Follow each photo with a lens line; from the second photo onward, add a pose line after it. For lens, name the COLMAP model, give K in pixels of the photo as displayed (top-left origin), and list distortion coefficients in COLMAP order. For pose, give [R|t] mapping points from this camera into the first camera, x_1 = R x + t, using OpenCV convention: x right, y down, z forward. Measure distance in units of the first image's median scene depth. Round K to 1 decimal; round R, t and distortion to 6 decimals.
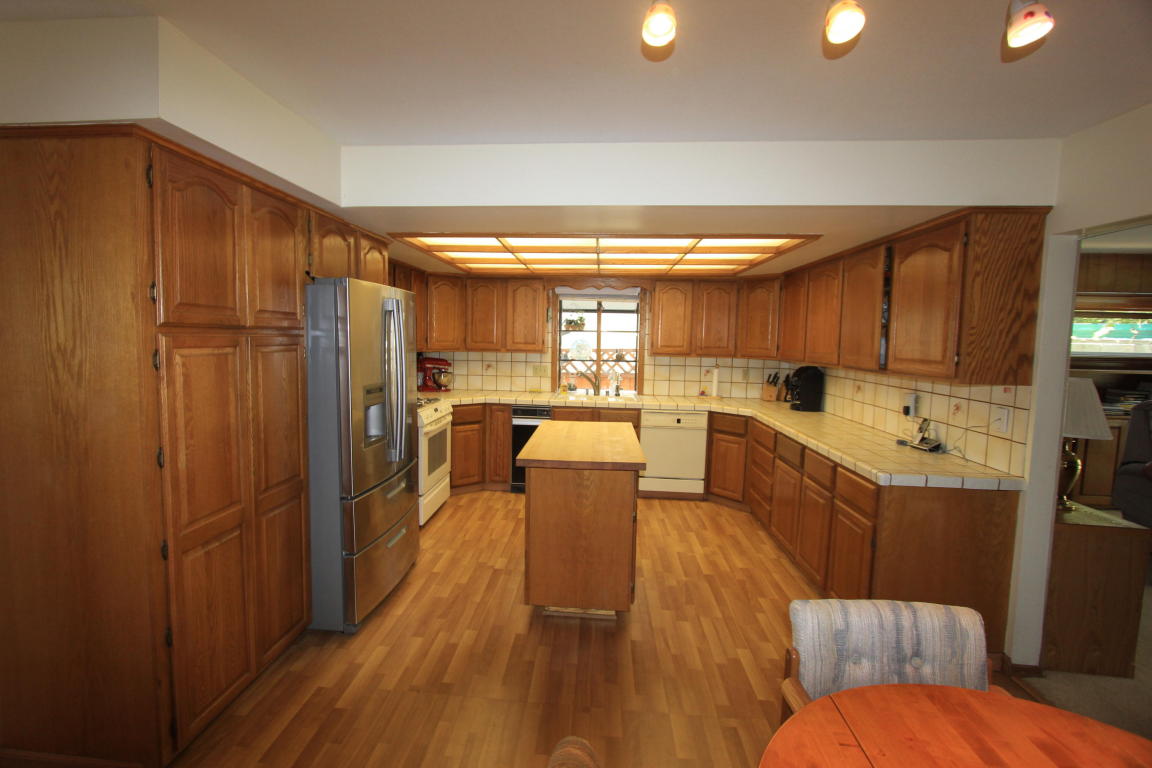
lens RADIAL K [[536.7, 0, 576.0], [0, 536.7, 384.0], [0, 0, 1]] dist [-0.000839, 0.000625]
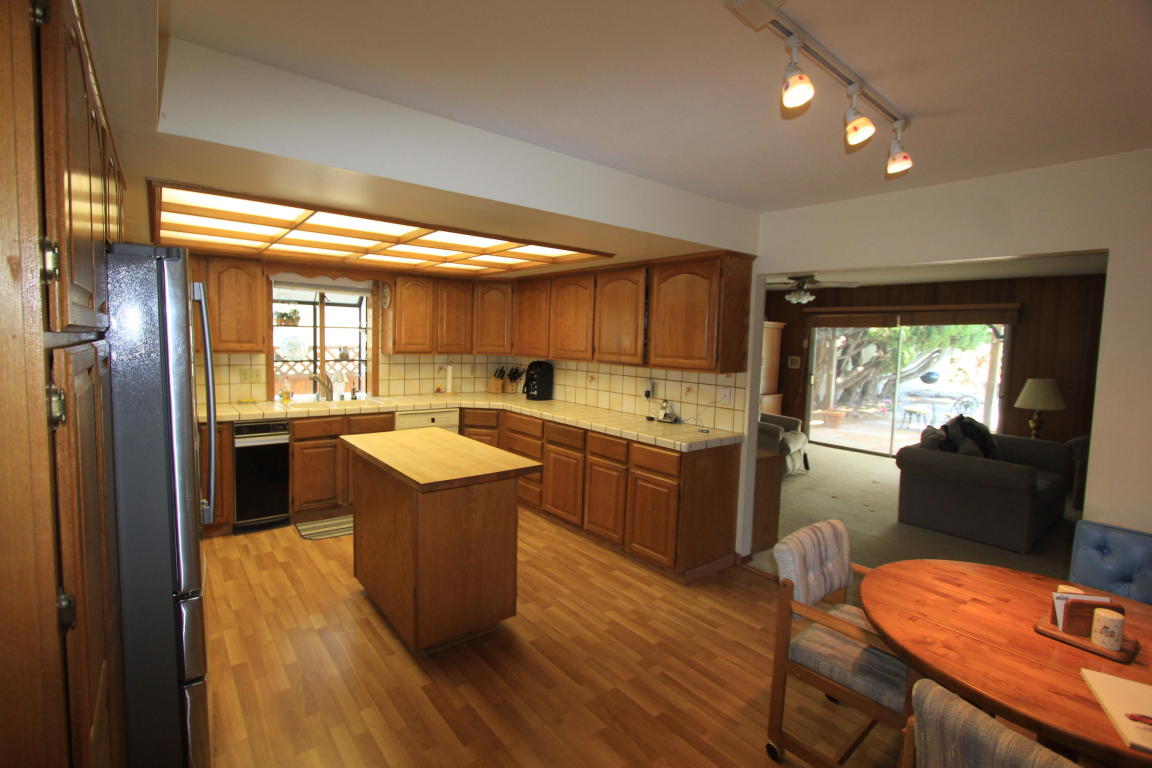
lens RADIAL K [[519.4, 0, 576.0], [0, 519.4, 379.9], [0, 0, 1]] dist [-0.003436, -0.000040]
pose [[0.740345, -0.052933, 0.670140, -0.258220], [0.045957, 0.998548, 0.028103, -0.020596], [-0.670654, 0.009992, 0.741703, 0.120936]]
